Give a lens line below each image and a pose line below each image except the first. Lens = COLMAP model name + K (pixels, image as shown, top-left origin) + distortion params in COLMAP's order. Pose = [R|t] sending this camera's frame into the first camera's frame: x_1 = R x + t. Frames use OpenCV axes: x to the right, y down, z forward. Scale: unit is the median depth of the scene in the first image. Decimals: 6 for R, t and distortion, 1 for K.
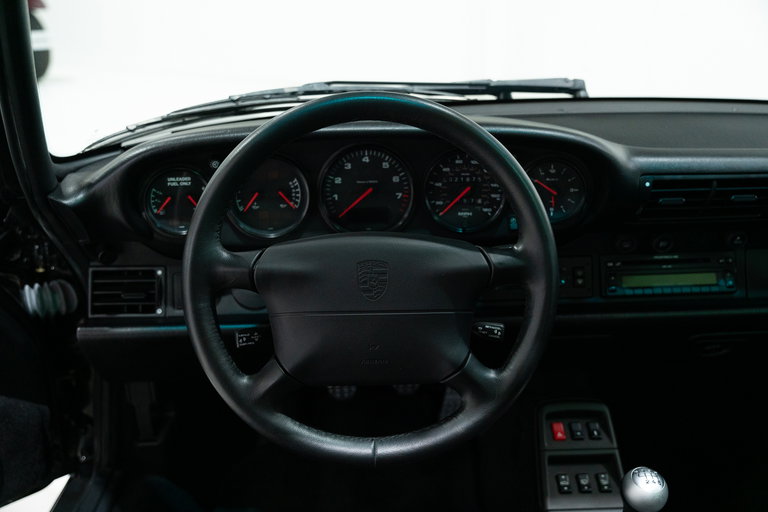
lens RADIAL K [[743.7, 0, 384.5], [0, 743.7, 256.7], [0, 0, 1]] dist [0.013740, 0.000000]
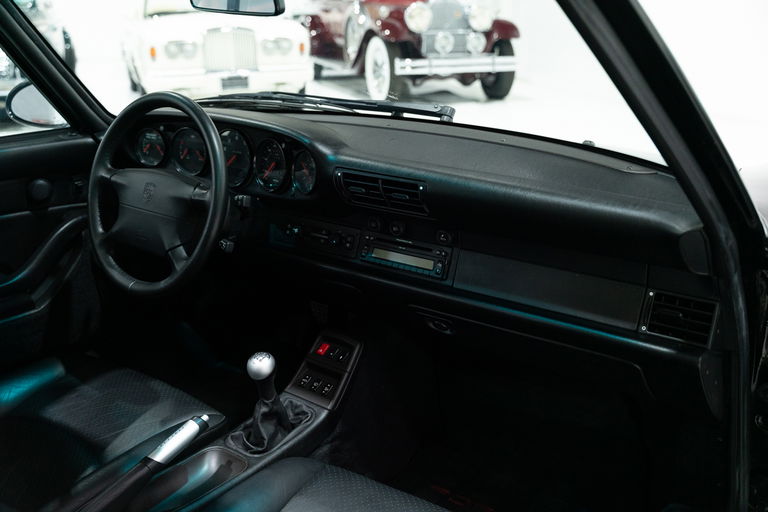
lens RADIAL K [[743.7, 0, 384.9], [0, 743.7, 251.3], [0, 0, 1]] dist [0.013740, 0.000000]
pose [[0.763275, 0.204595, -0.612823, 1.254190], [-0.229579, 0.972519, 0.038740, -0.026710], [0.603908, 0.111122, 0.789270, -0.059407]]
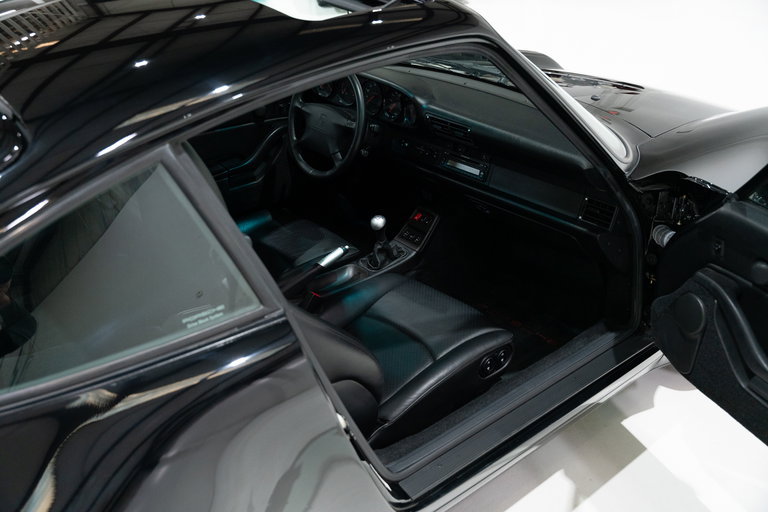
lens RADIAL K [[743.7, 0, 385.0], [0, 743.7, 255.9], [0, 0, 1]] dist [0.013740, 0.000000]
pose [[0.600476, 0.368258, -0.709799, 2.080279], [-0.265508, 0.929106, 0.257424, -0.252548], [0.754277, 0.033881, 0.655682, -0.684440]]
